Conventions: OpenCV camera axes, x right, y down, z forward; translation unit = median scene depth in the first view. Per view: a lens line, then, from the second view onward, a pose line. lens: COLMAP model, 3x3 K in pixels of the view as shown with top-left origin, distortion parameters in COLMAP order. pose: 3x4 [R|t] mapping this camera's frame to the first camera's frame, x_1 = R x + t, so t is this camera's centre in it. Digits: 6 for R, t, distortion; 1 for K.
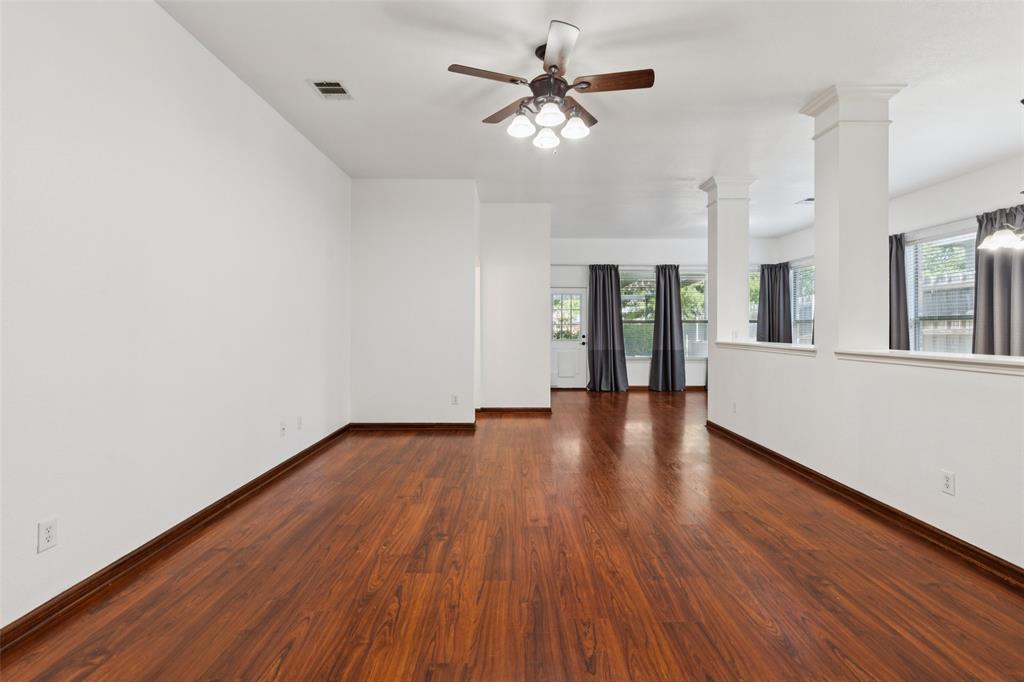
lens RADIAL K [[469.4, 0, 516.4], [0, 469.4, 320.5], [0, 0, 1]] dist [0.013874, -0.001688]
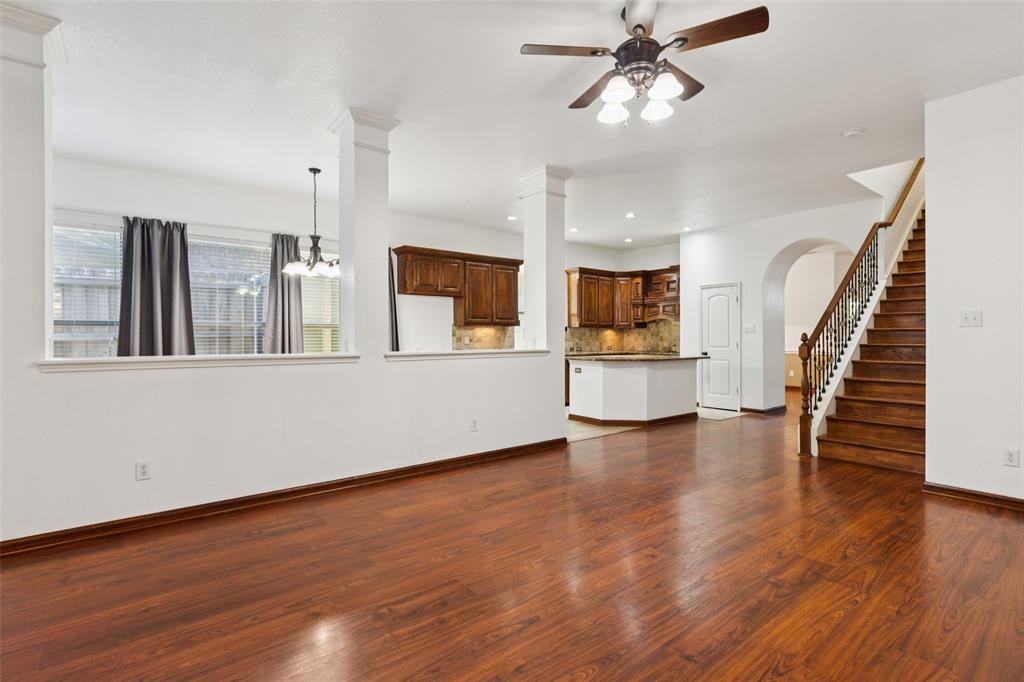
lens RADIAL K [[492.1, 0, 521.7], [0, 492.1, 335.1], [0, 0, 1]] dist [0.008393, -0.002147]
pose [[-0.632708, 0.003243, 0.774384, -0.430142], [-0.011930, 0.999832, -0.013934, 0.030969], [-0.774299, -0.018055, -0.632562, 1.491235]]
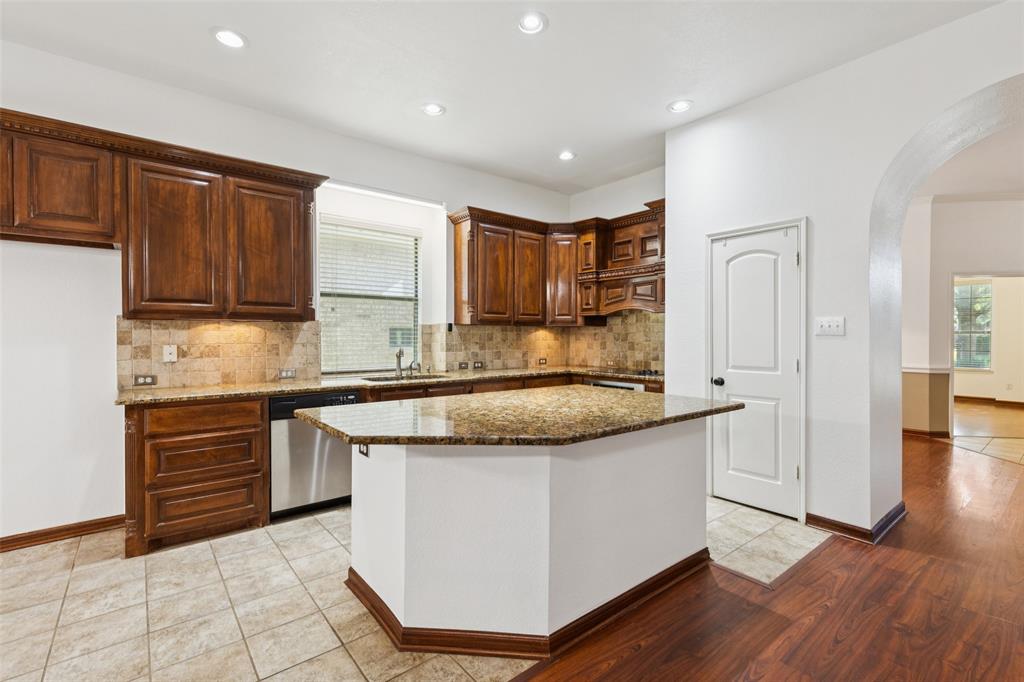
lens RADIAL K [[469.4, 0, 518.3], [0, 469.4, 337.6], [0, 0, 1]] dist [0.013874, -0.001688]
pose [[-0.631695, -0.003873, 0.775208, 0.318399], [-0.013805, 0.999885, -0.006254, -0.008570], [-0.775094, -0.014652, -0.631675, 0.313336]]
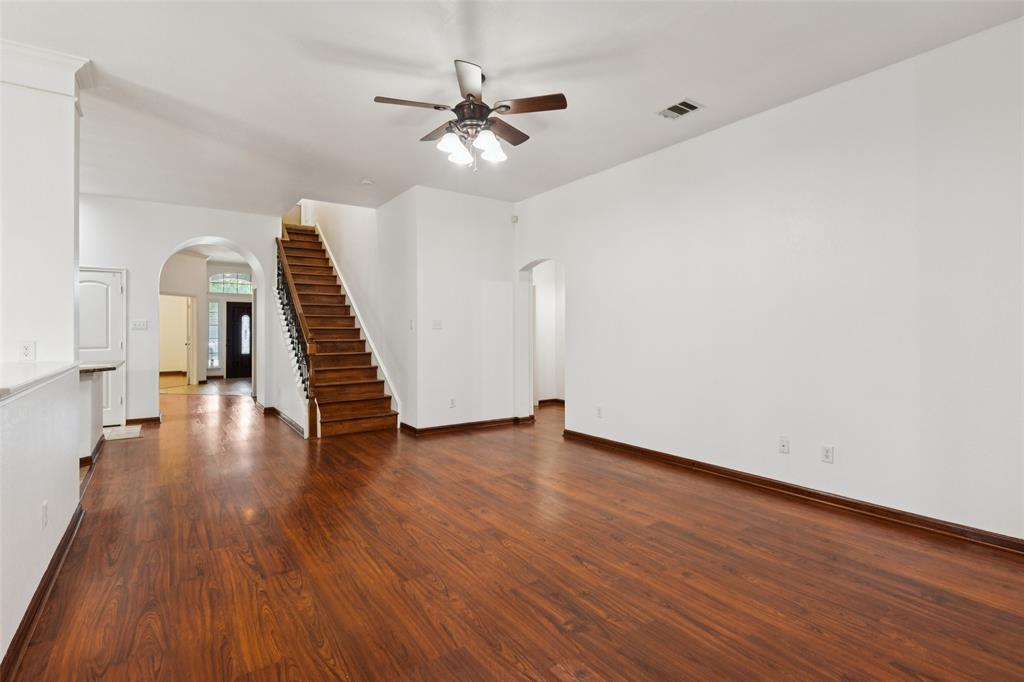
lens RADIAL K [[492.1, 0, 518.7], [0, 492.1, 326.7], [0, 0, 1]] dist [0.008393, -0.002147]
pose [[-0.816353, -0.003246, -0.577544, 0.540313], [0.009897, 0.999759, -0.019608, 0.015169], [0.577468, -0.021723, -0.816124, 1.687279]]
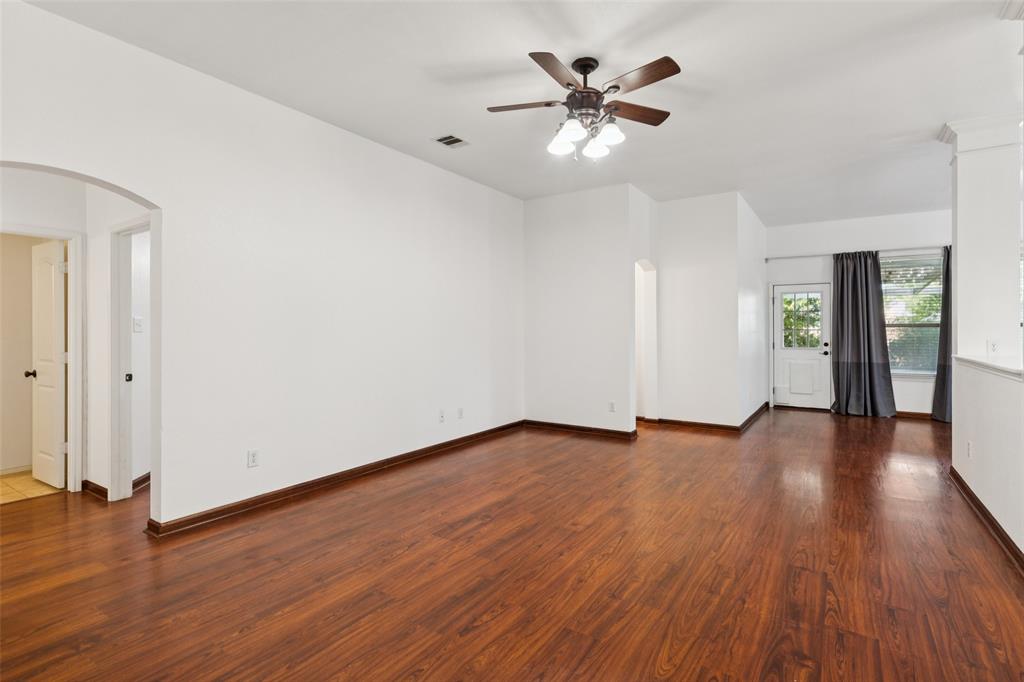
lens RADIAL K [[492.1, 0, 518.8], [0, 492.1, 330.5], [0, 0, 1]] dist [0.008393, -0.002147]
pose [[0.830944, -0.002778, -0.556349, 0.458915], [0.010905, 0.999877, 0.011295, -0.012976], [0.556249, -0.015453, 0.830872, 0.031891]]
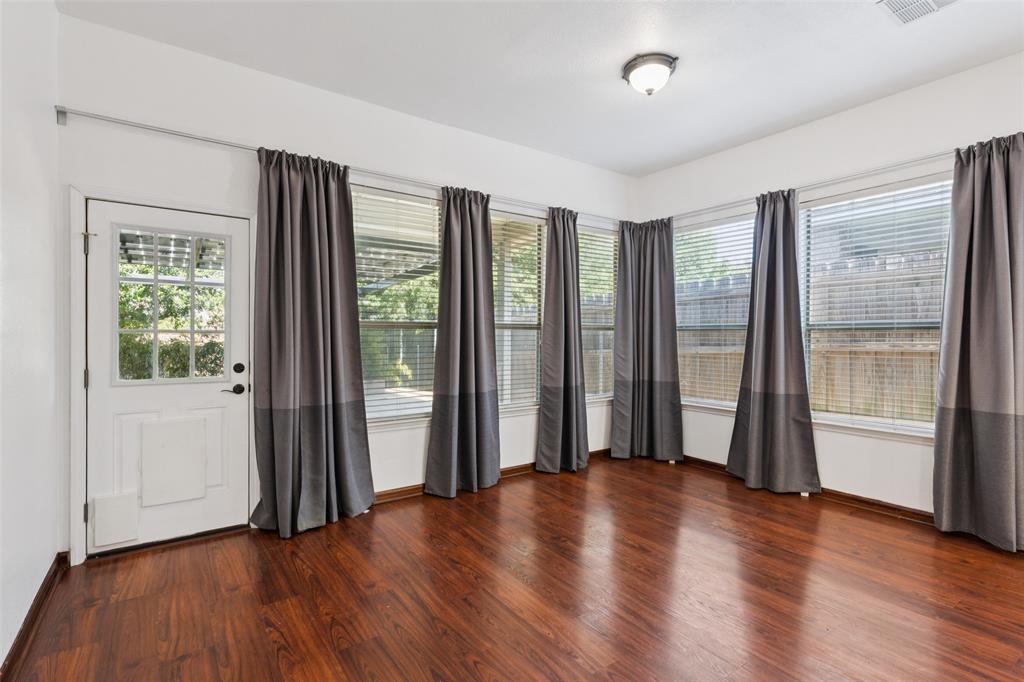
lens RADIAL K [[492.1, 0, 517.8], [0, 492.1, 339.9], [0, 0, 1]] dist [0.008393, -0.002147]
pose [[0.797841, -0.000921, 0.602868, 0.238190], [-0.007731, 0.999901, 0.011759, 0.023547], [-0.602819, -0.014043, 0.797754, 1.589835]]
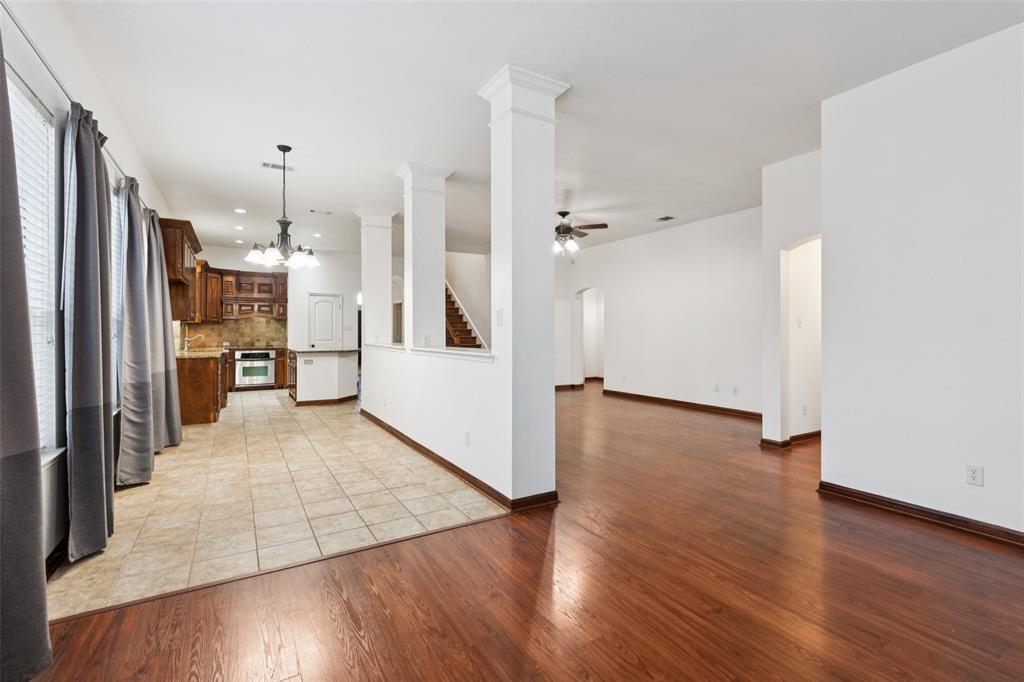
lens RADIAL K [[469.4, 0, 512.3], [0, 469.4, 330.0], [0, 0, 1]] dist [0.013874, -0.001688]
pose [[-0.861528, -0.003927, -0.507695, 1.256997], [0.005936, 0.999824, -0.017807, 0.036461], [0.507676, -0.018355, -0.861353, 2.455445]]
